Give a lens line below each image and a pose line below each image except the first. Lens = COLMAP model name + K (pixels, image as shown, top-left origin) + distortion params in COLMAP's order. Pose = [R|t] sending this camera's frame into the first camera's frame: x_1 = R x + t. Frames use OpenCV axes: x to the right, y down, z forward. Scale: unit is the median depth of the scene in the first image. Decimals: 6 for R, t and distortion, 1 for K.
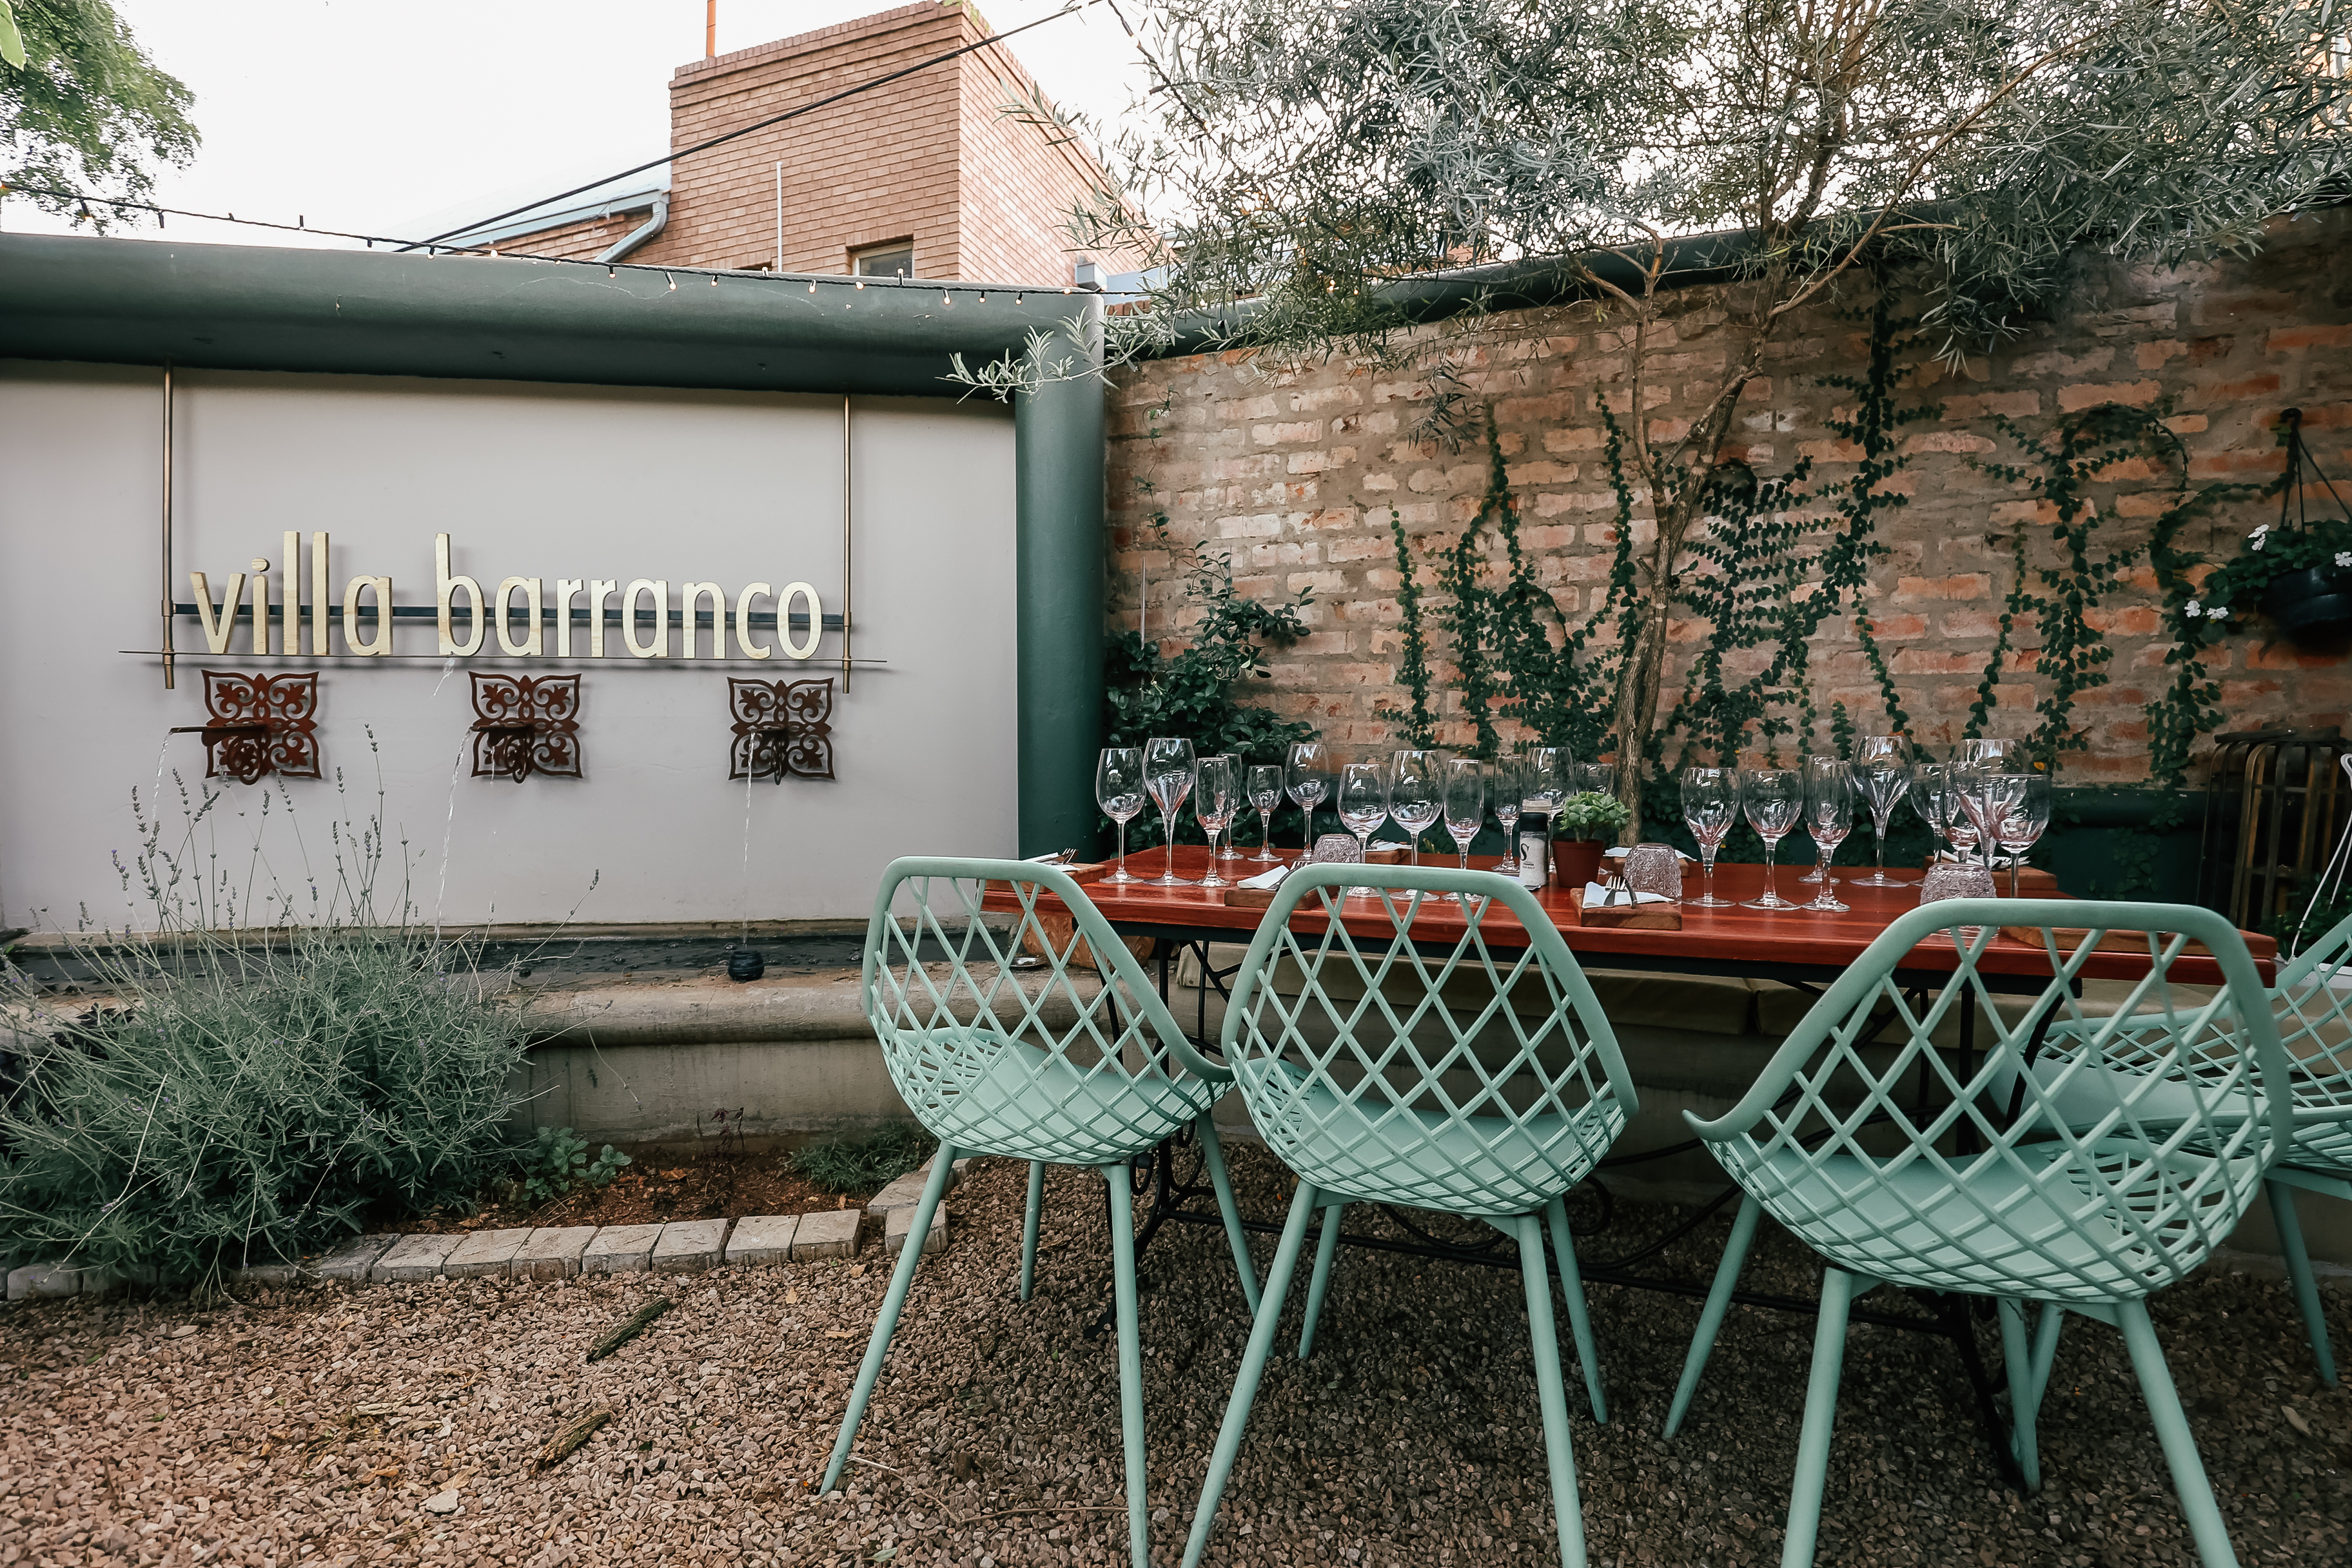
lens RADIAL K [[1093.6, 0, 1176.0], [0, 1093.6, 784.0], [0, 0, 1]] dist [-0.034776, 0.007380]
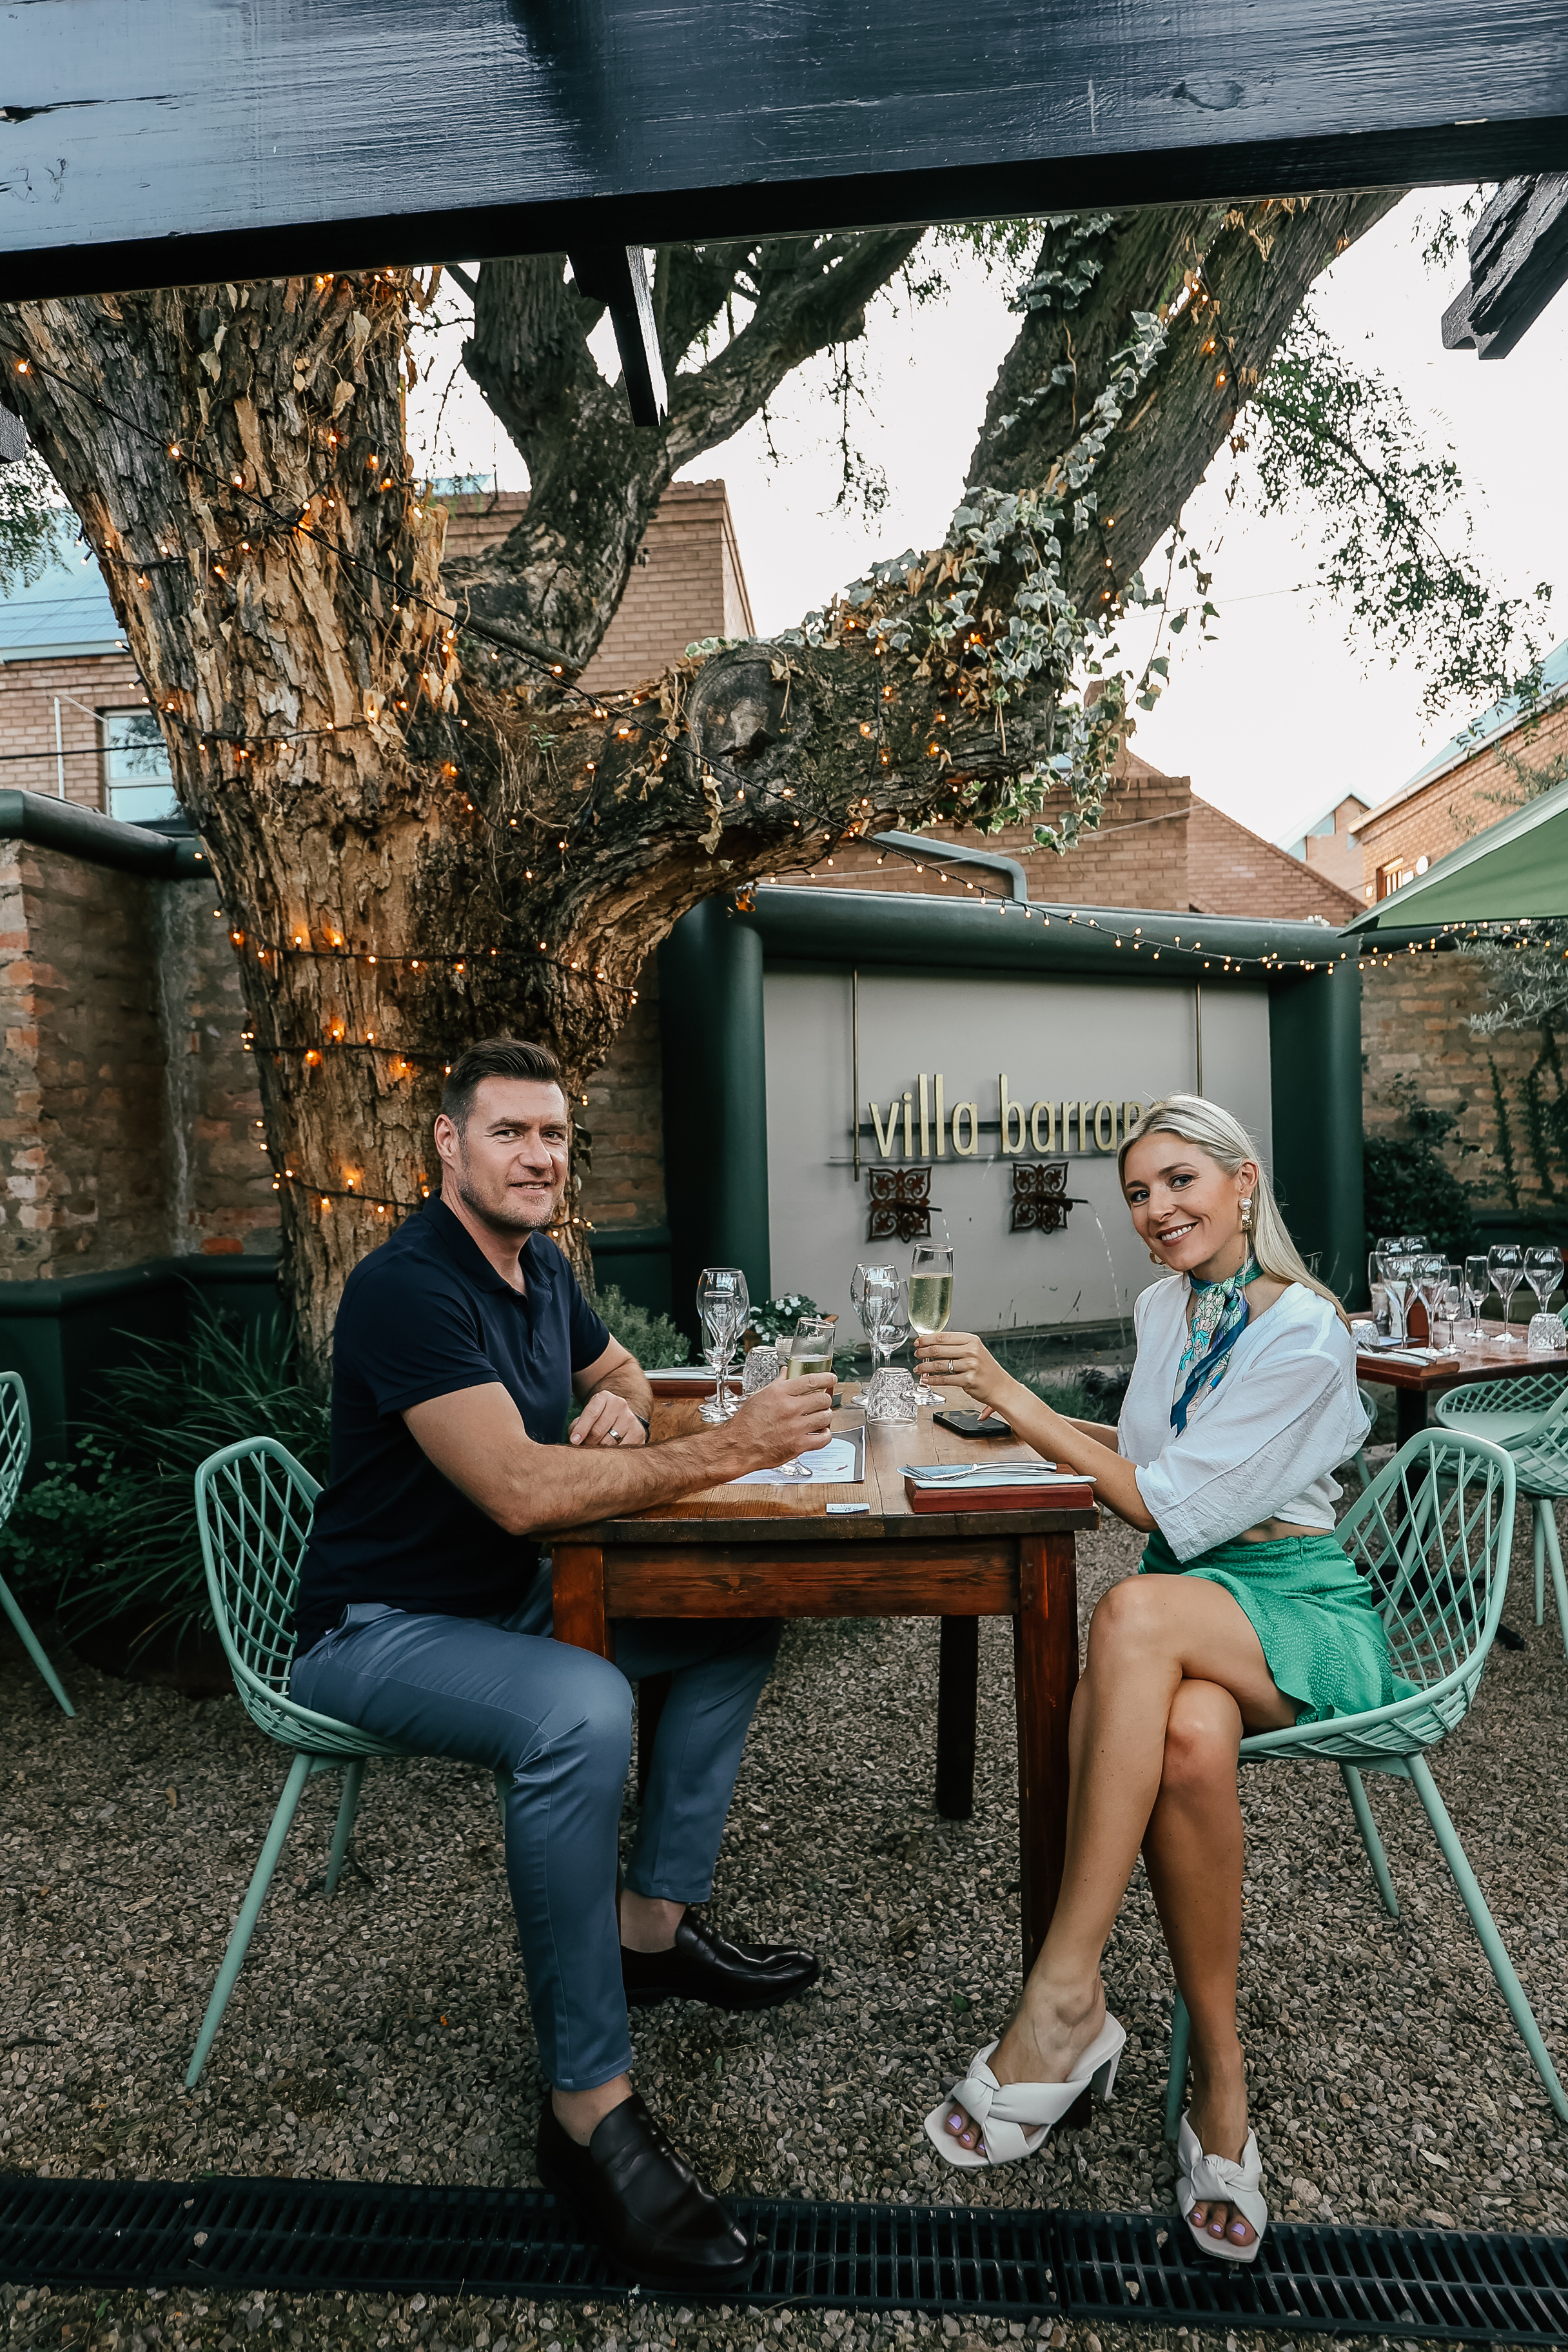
lens RADIAL K [[1312.7, 0, 784.0], [0, 1312.7, 1176.0], [0, 0, 1]] dist [-0.020729, 0.000214]
pose [[0.959448, -0.031847, 0.280082, -1.653653], [0.036719, 0.999252, -0.012164, -0.082758], [-0.279485, 0.021955, 0.959899, -0.767090]]
